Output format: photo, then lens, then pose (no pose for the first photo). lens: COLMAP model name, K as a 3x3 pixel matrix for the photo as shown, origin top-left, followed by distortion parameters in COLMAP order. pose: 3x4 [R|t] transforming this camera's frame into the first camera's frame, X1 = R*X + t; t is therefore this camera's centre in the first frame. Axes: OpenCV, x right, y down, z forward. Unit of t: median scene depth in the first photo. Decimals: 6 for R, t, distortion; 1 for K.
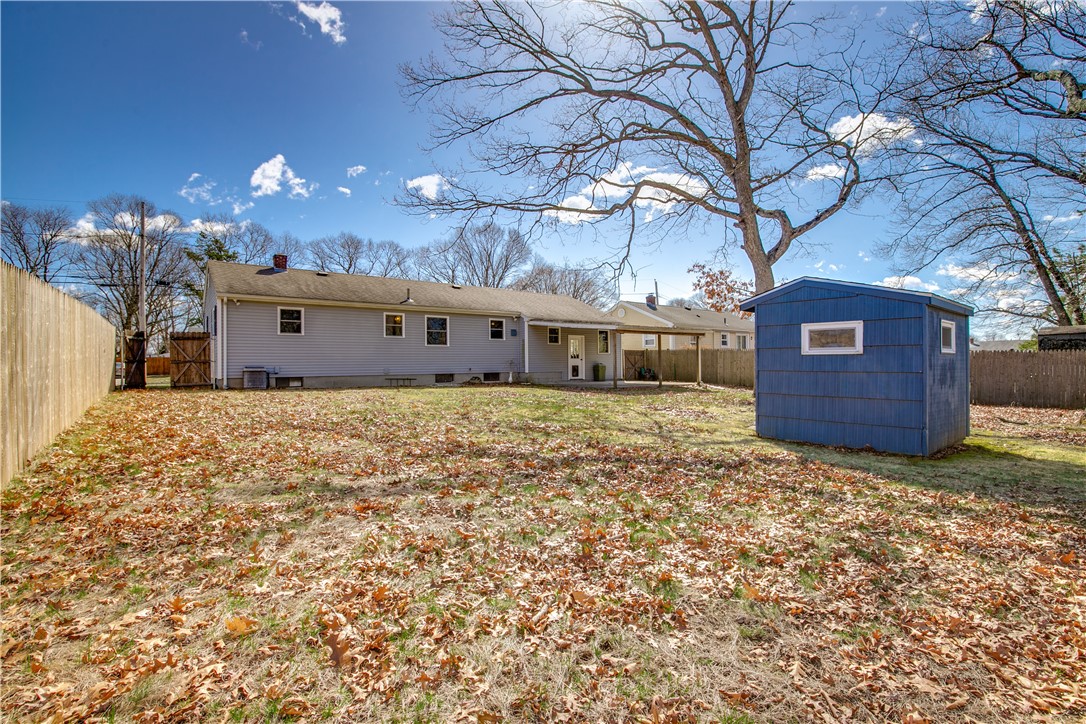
lens RADIAL K [[508.0, 0, 543.0], [0, 508.0, 362.0], [0, 0, 1]] dist [0.000289, 0.000051]
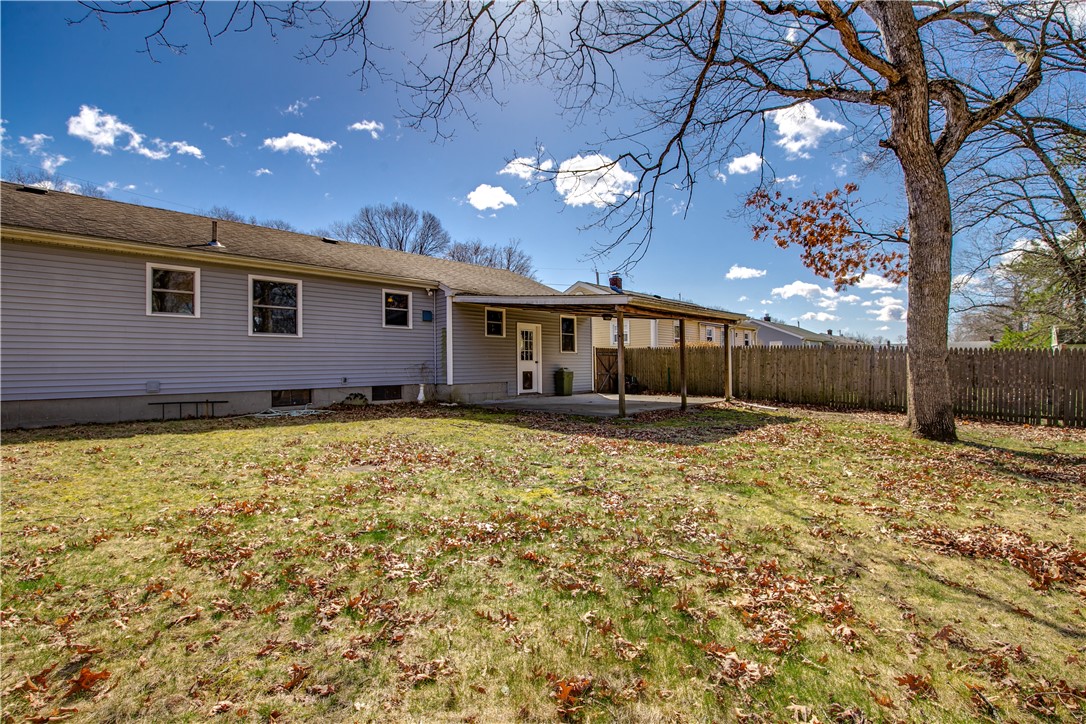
lens RADIAL K [[476.0, 0, 543.0], [0, 476.0, 362.0], [0, 0, 1]] dist [-0.023972, -0.000081]
pose [[0.984522, -0.000801, 0.175258, -0.022333], [0.001773, 0.999984, -0.005389, -0.001824], [-0.175251, 0.005617, 0.984508, 0.440062]]
